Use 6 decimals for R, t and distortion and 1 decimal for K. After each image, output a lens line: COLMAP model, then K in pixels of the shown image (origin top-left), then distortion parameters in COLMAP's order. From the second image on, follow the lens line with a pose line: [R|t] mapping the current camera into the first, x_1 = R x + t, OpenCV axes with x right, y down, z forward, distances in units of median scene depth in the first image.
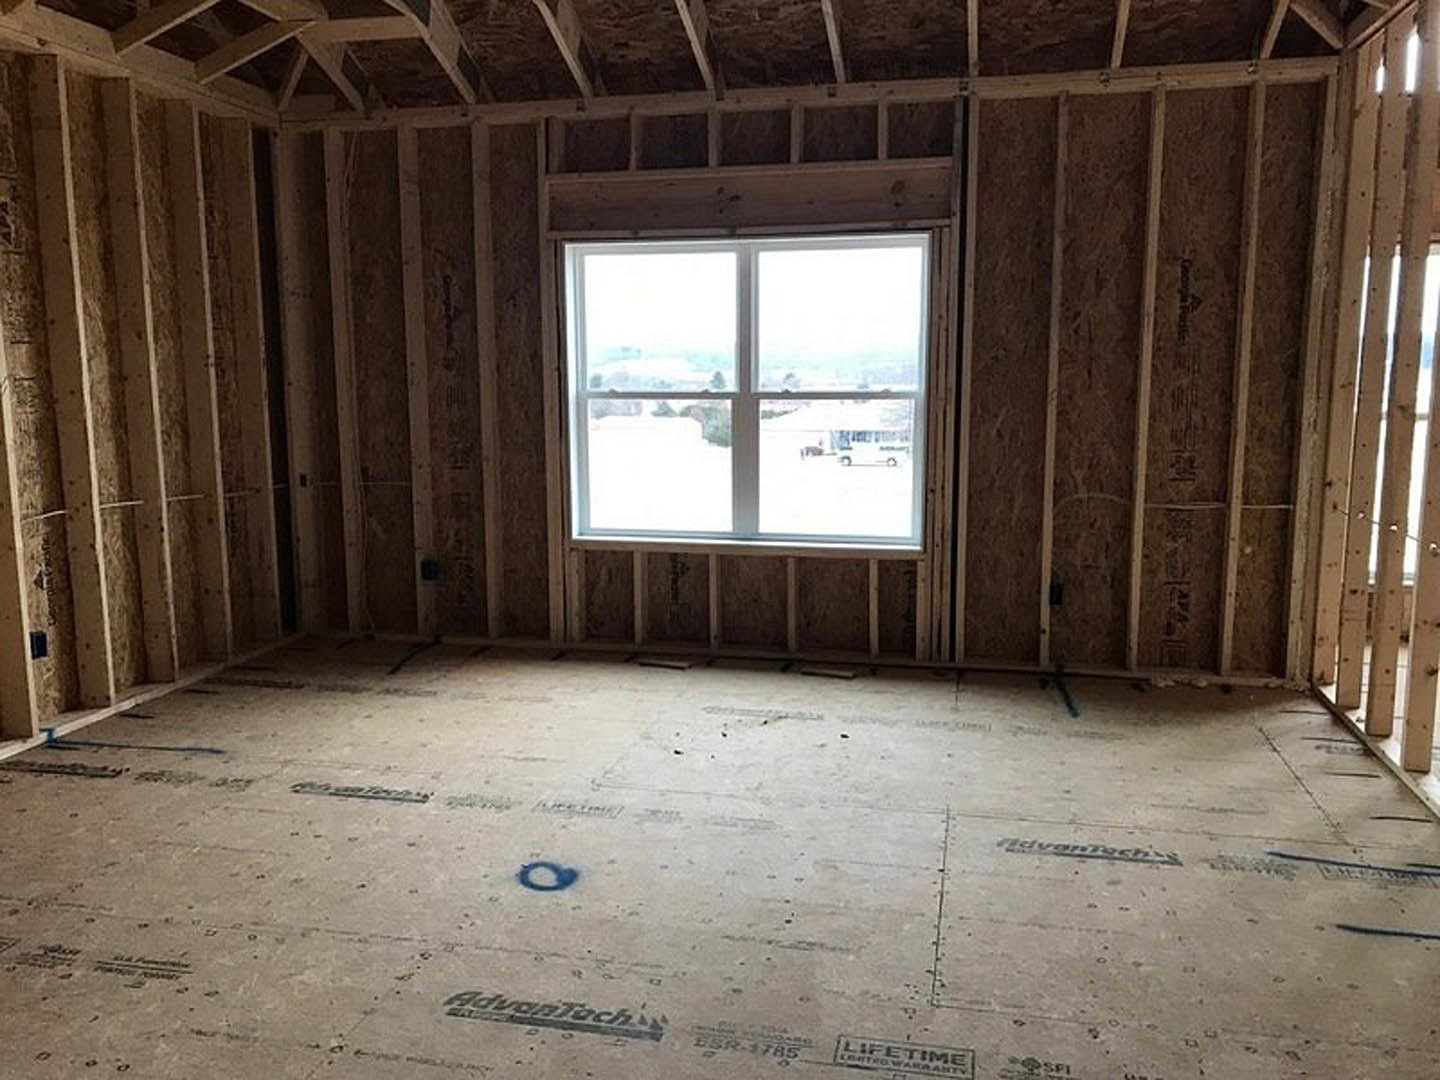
lens RADIAL K [[1166.5, 0, 724.4], [0, 1166.5, 526.4], [0, 0, 1]] dist [0.038031, -0.045539]
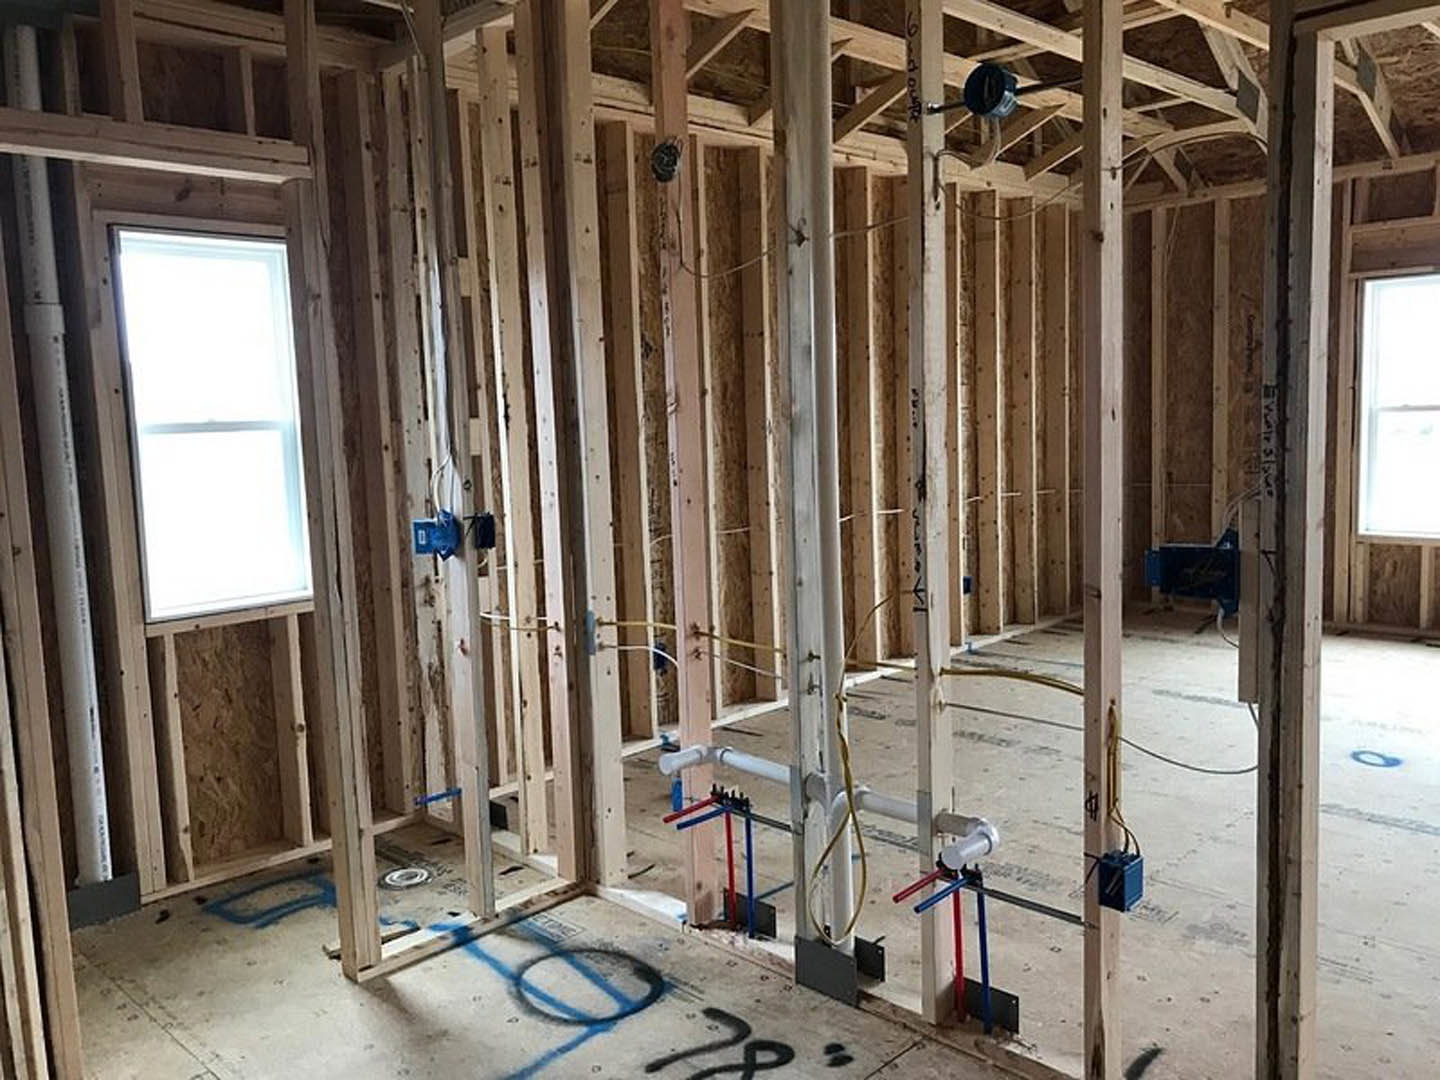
lens RADIAL K [[1166.5, 0, 724.4], [0, 1166.5, 526.4], [0, 0, 1]] dist [0.038031, -0.045539]
pose [[0.842634, 0.028948, -0.537708, -0.036507], [-0.040493, 0.999133, -0.009666, 0.042595], [0.536962, 0.029919, 0.843076, -0.339574]]
